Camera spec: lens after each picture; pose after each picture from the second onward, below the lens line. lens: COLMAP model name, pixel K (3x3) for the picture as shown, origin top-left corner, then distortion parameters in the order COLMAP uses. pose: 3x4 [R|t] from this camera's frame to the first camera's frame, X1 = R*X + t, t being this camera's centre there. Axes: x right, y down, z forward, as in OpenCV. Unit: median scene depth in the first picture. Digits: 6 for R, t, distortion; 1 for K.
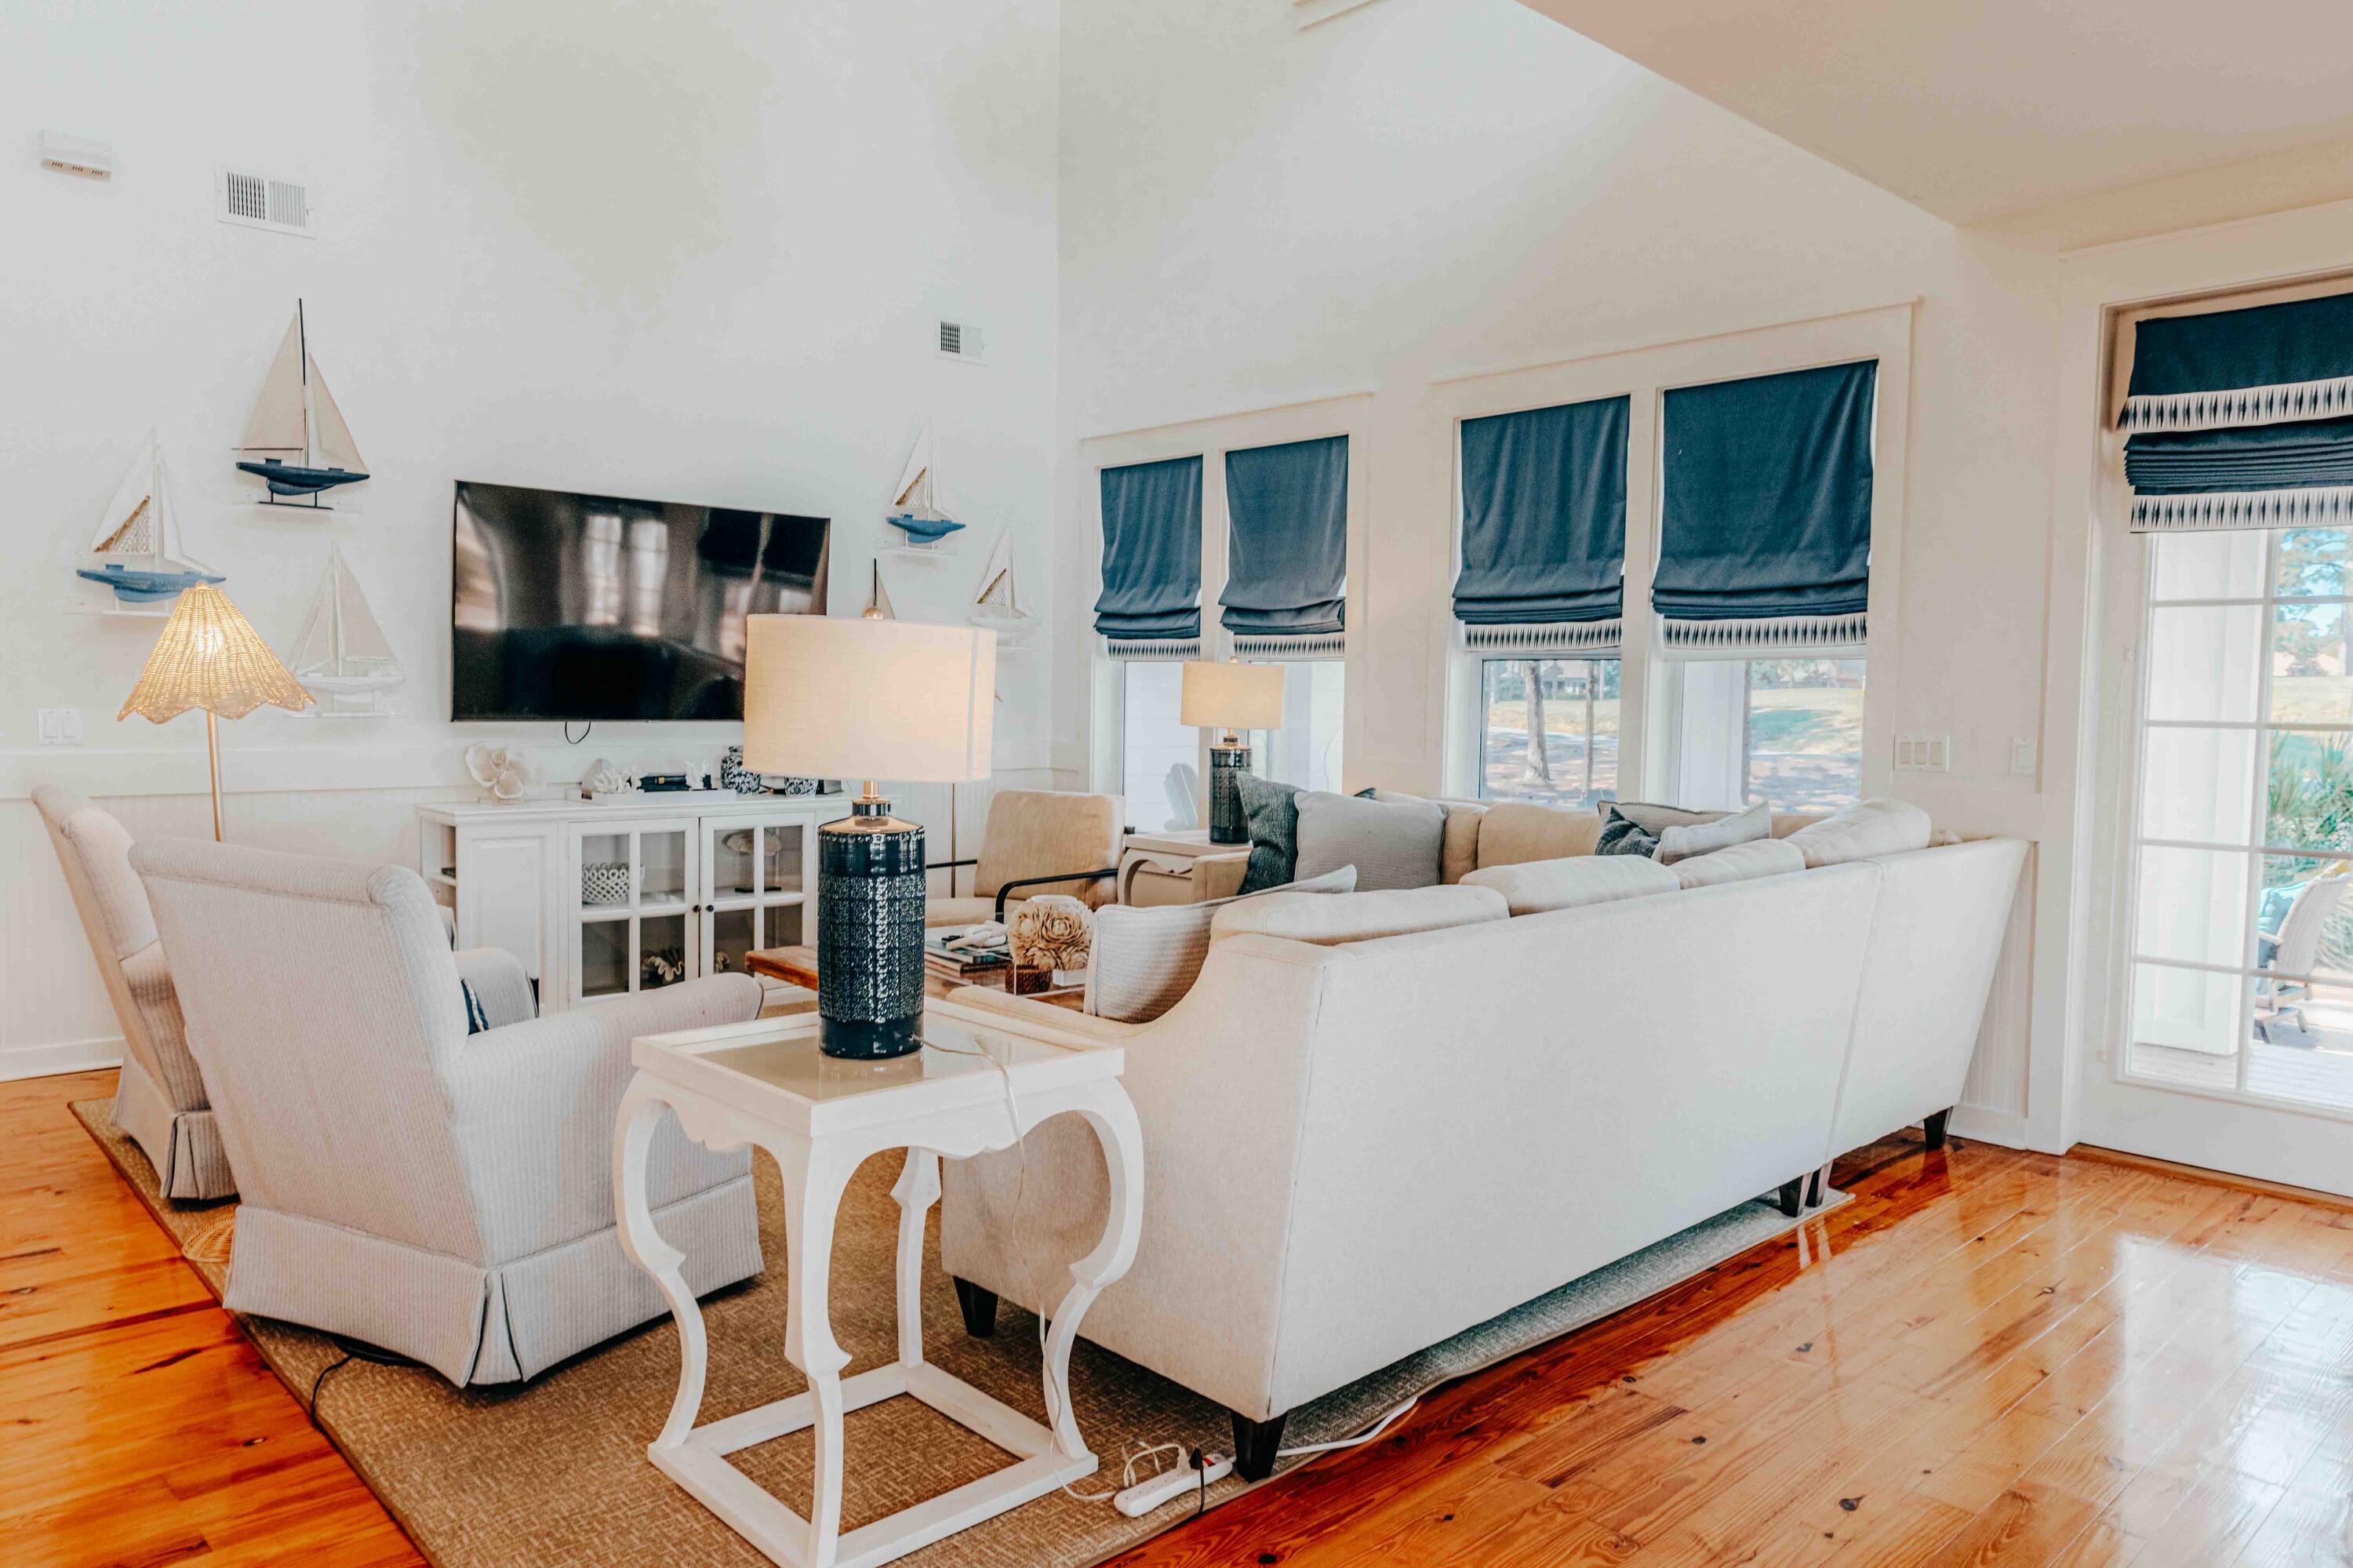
lens RADIAL K [[1556.1, 0, 1172.9], [0, 1556.1, 780.1], [0, 0, 1]] dist [0.009063, -0.001988]
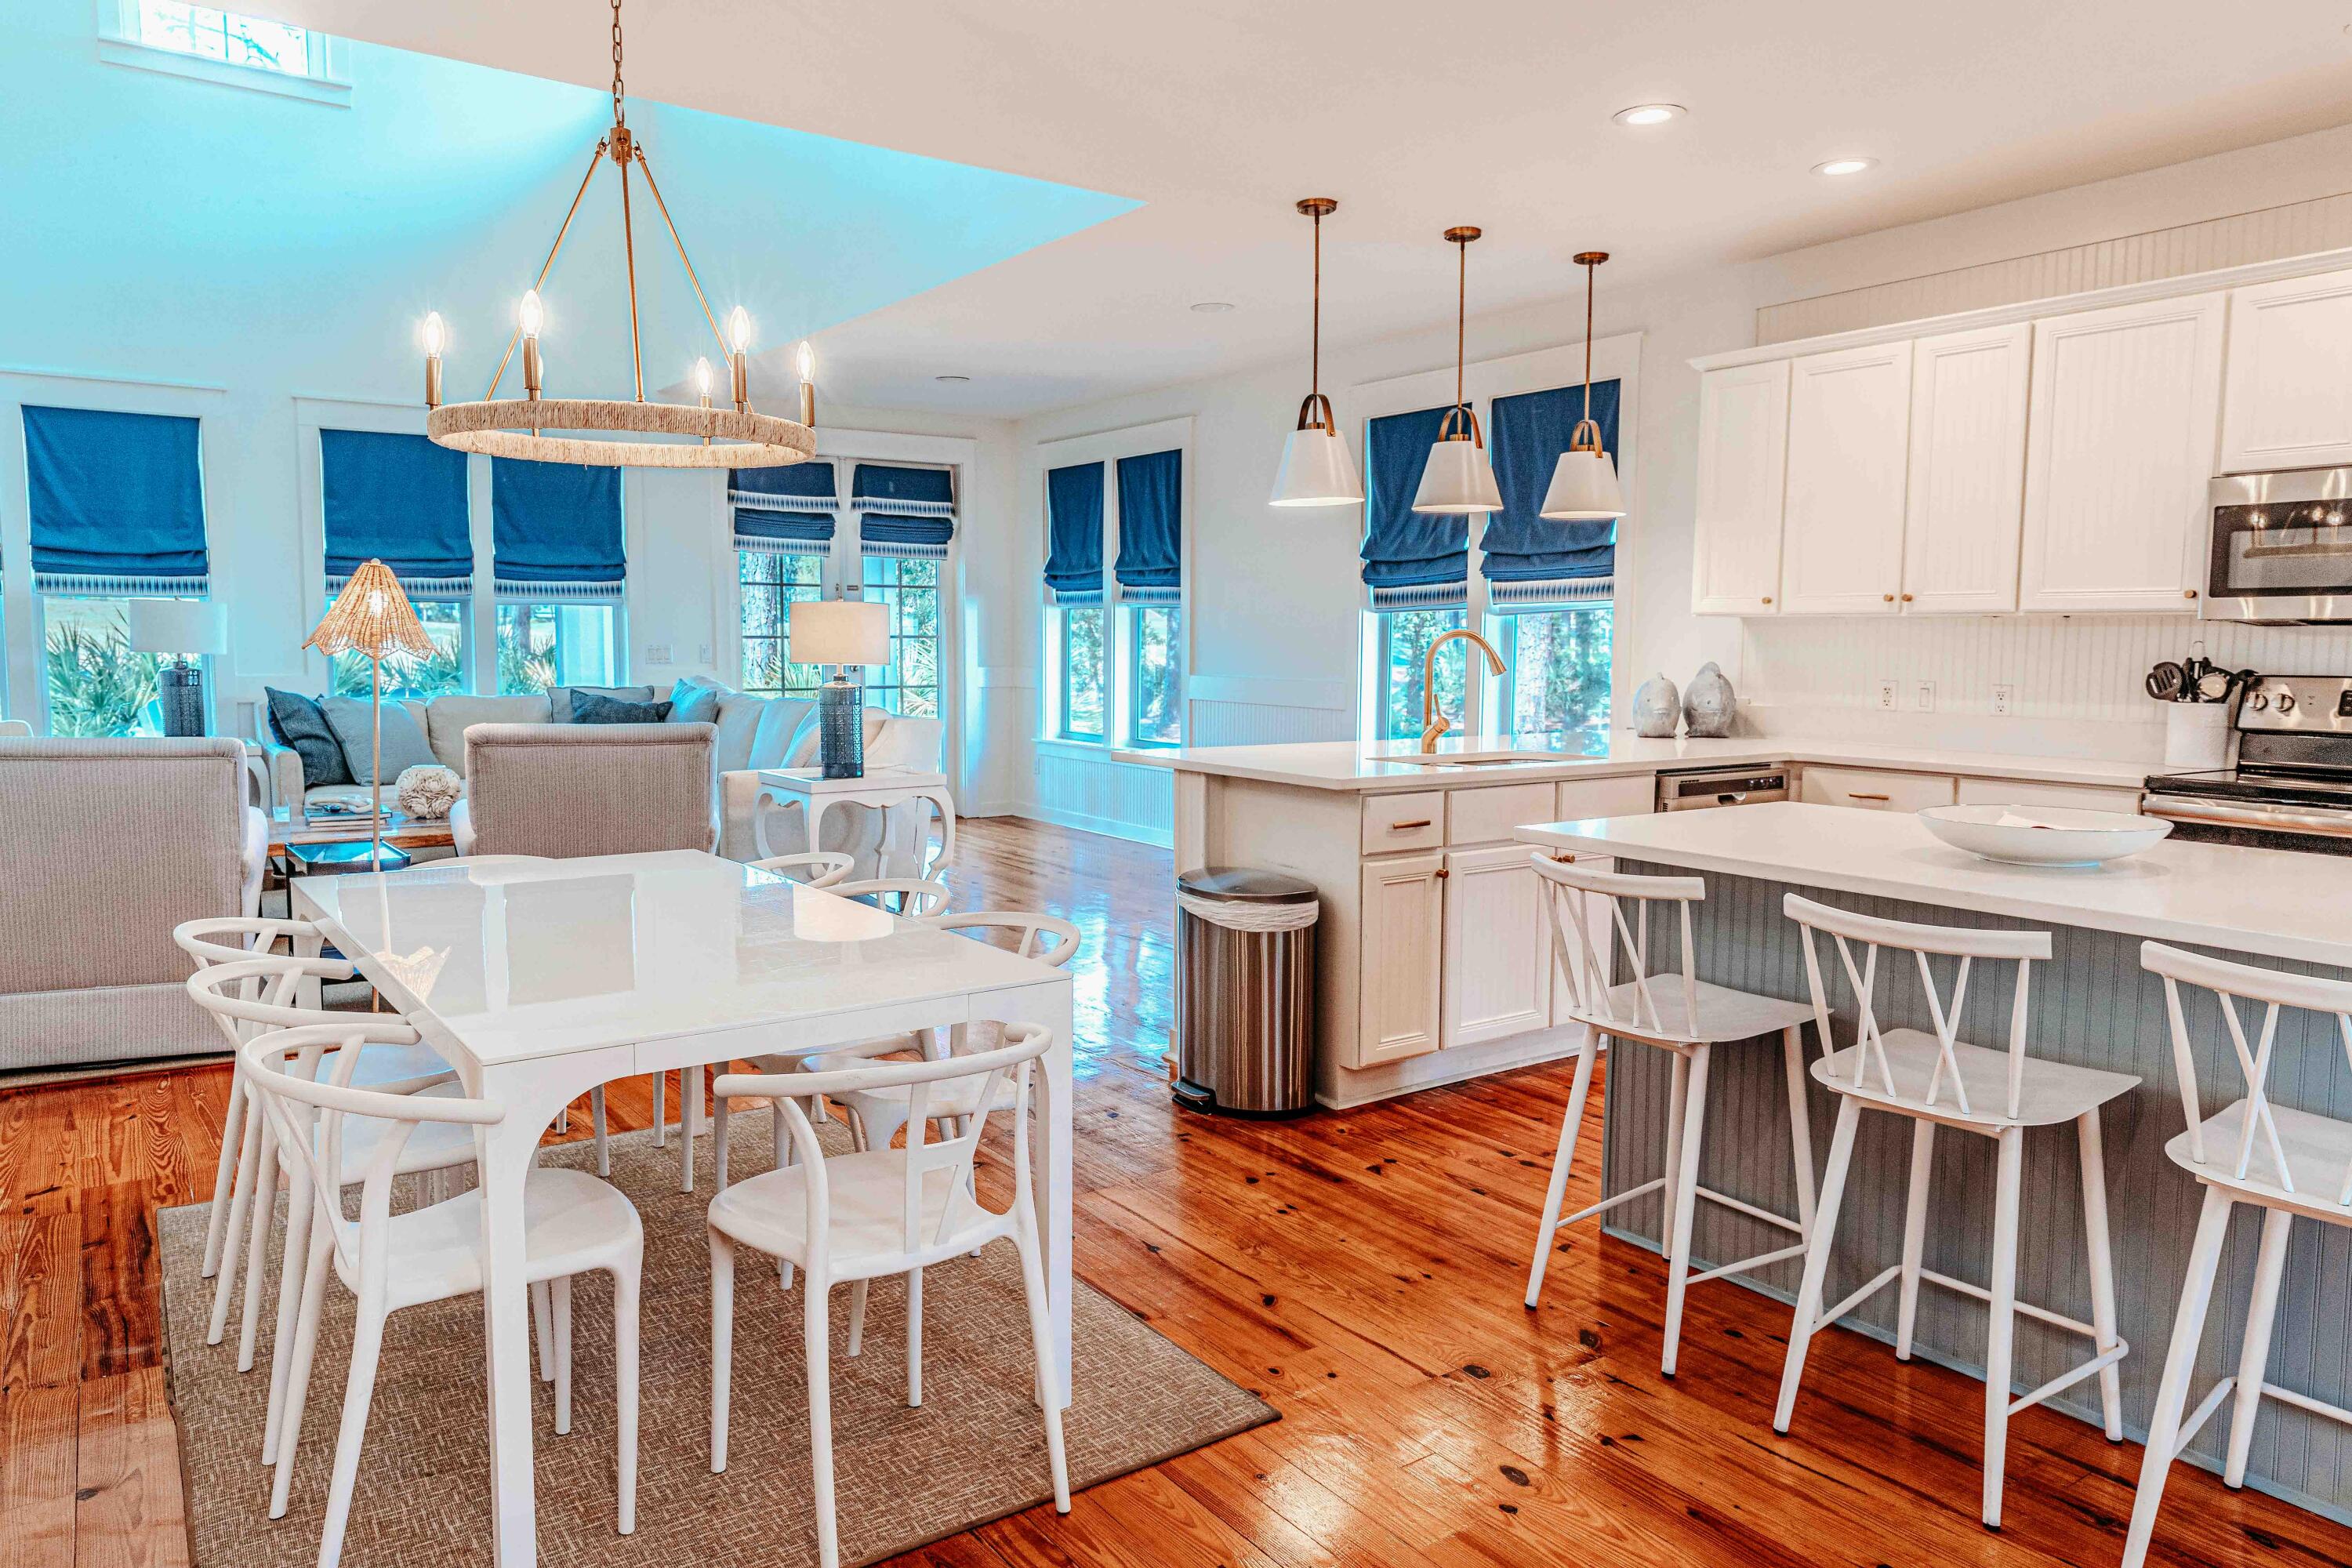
lens RADIAL K [[1555.3, 0, 1172.4], [0, 1555.3, 780.2], [0, 0, 1]] dist [0.009063, -0.001988]
pose [[0.132041, -0.108411, 0.985298, -1.224463], [0.053724, 0.993323, 0.102094, -0.020836], [-0.989787, 0.039454, 0.136984, 0.068862]]
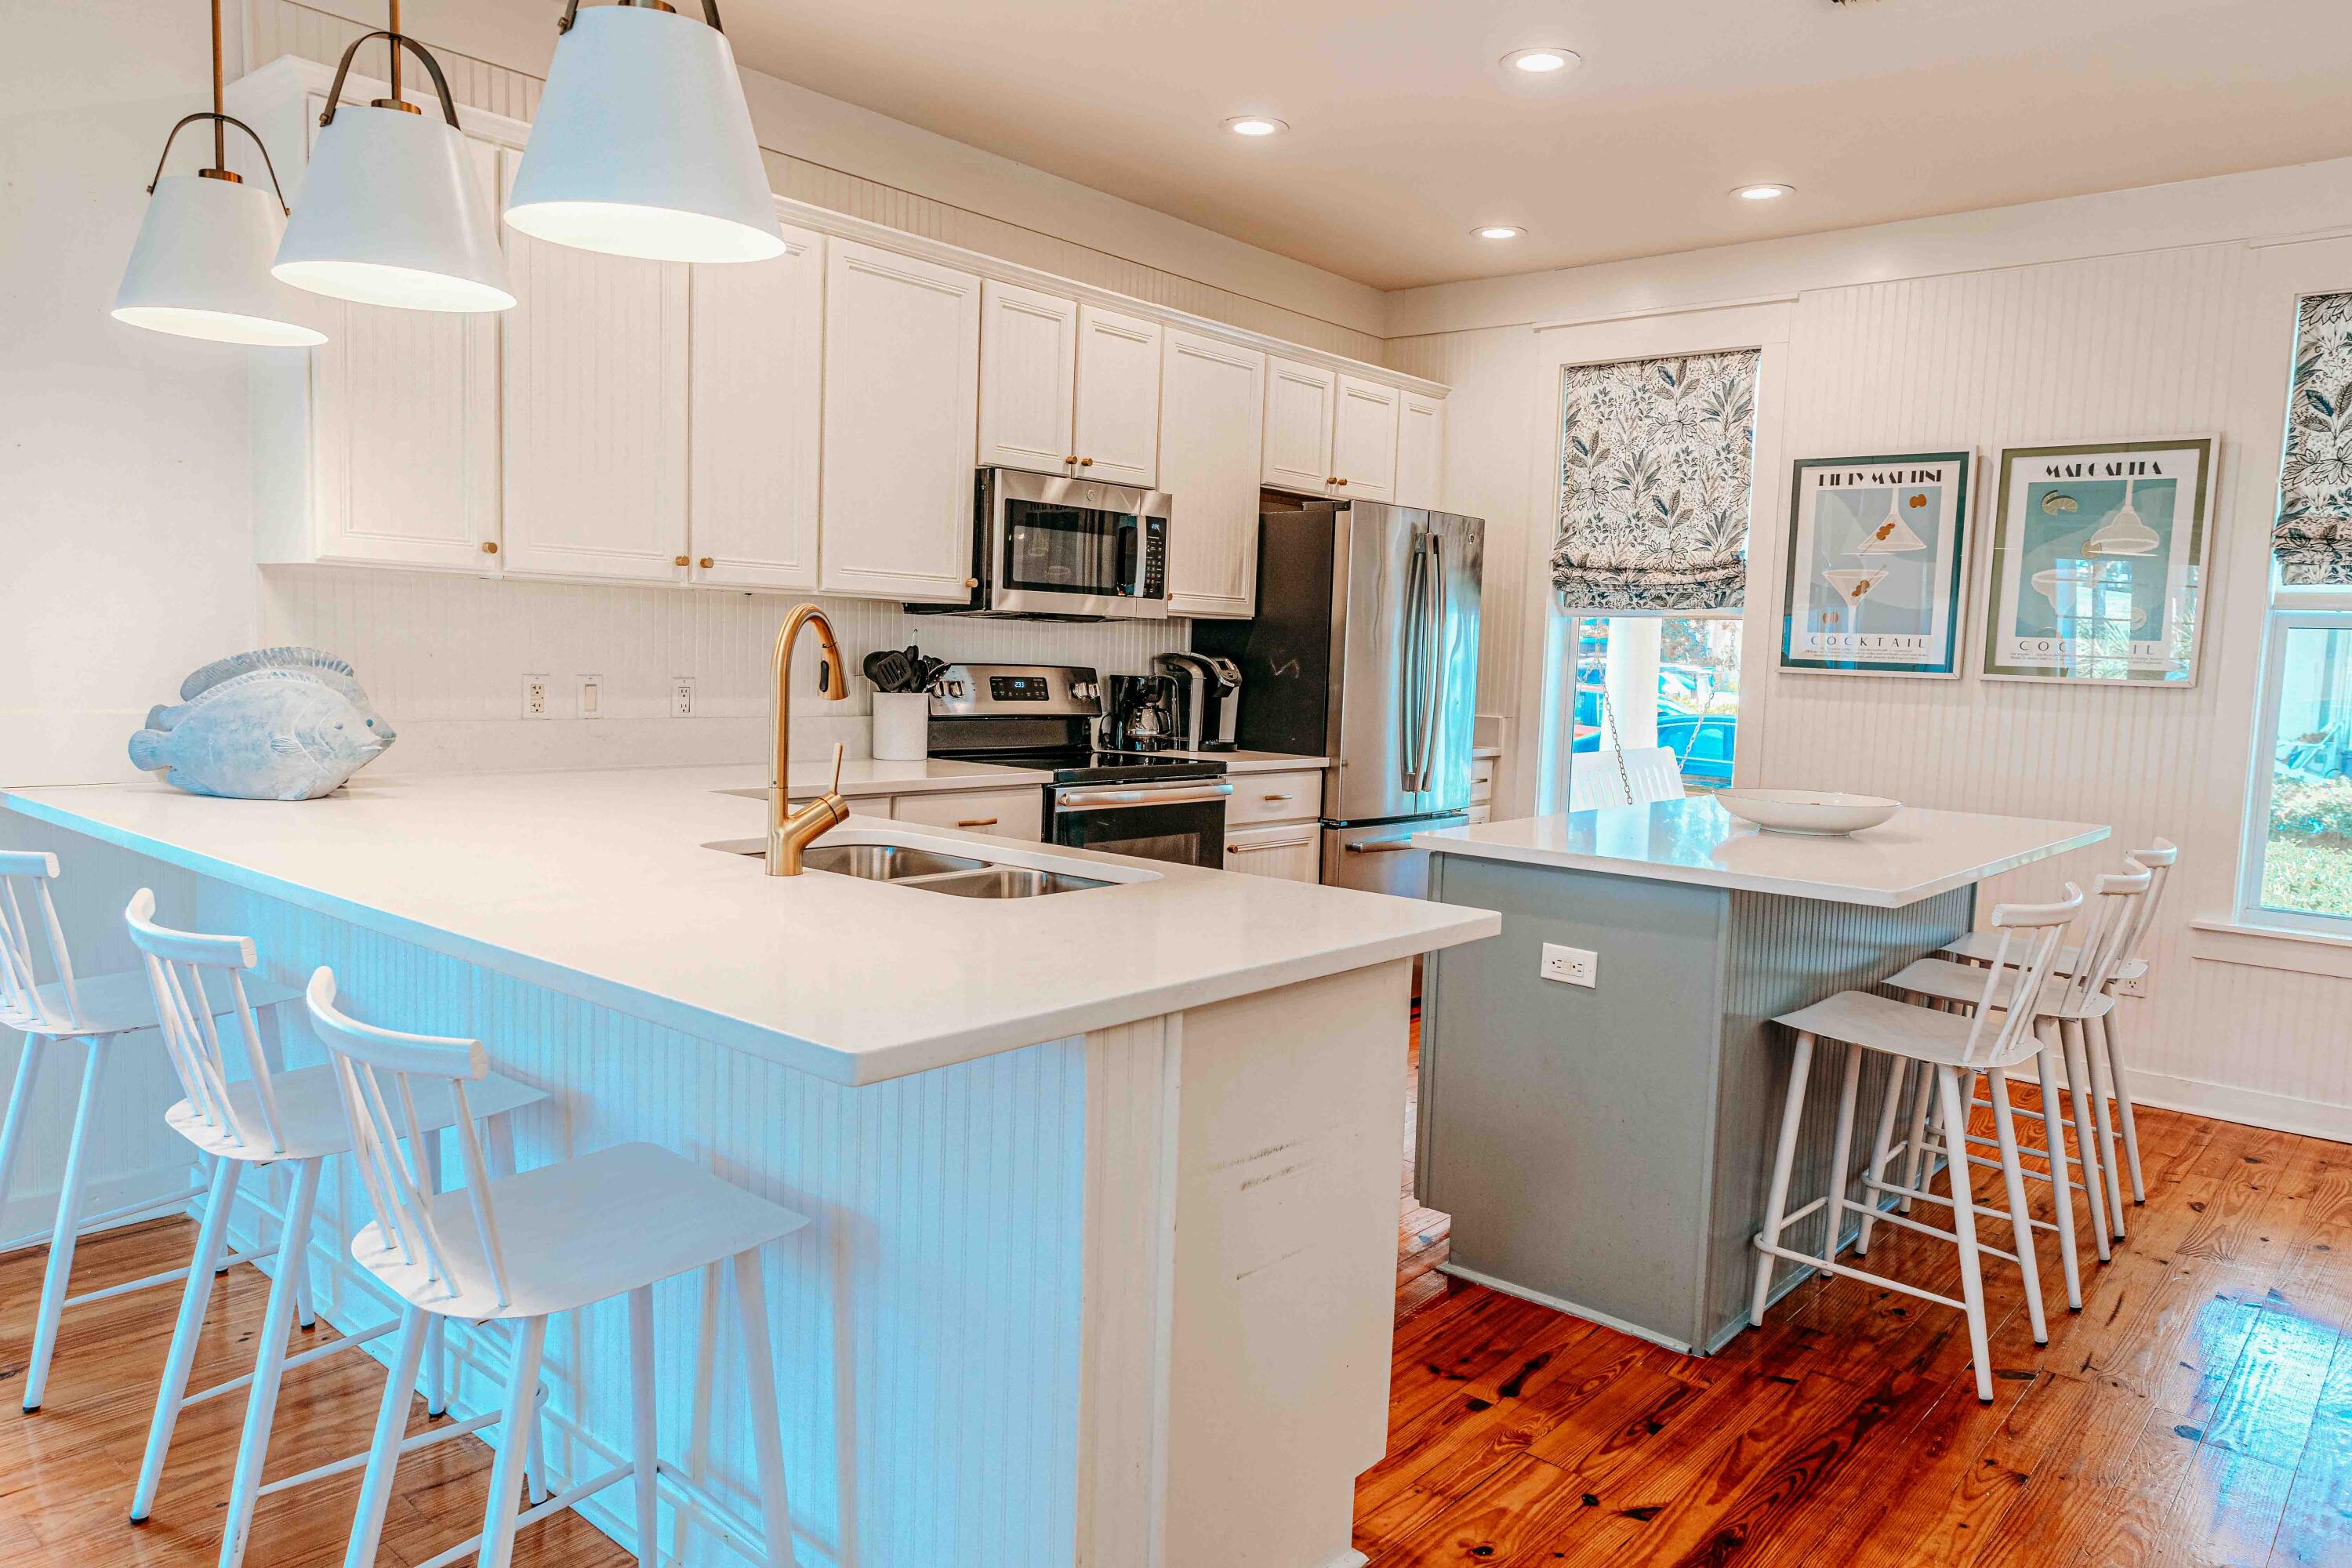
lens RADIAL K [[1585.8, 0, 1139.4], [0, 1585.8, 792.0], [0, 0, 1]] dist [0.001729, 0.000659]
pose [[-0.993253, -0.042247, -0.108001, -0.339437], [-0.057997, 0.987416, 0.147124, -0.024273], [0.100426, 0.152395, -0.983204, 0.471732]]
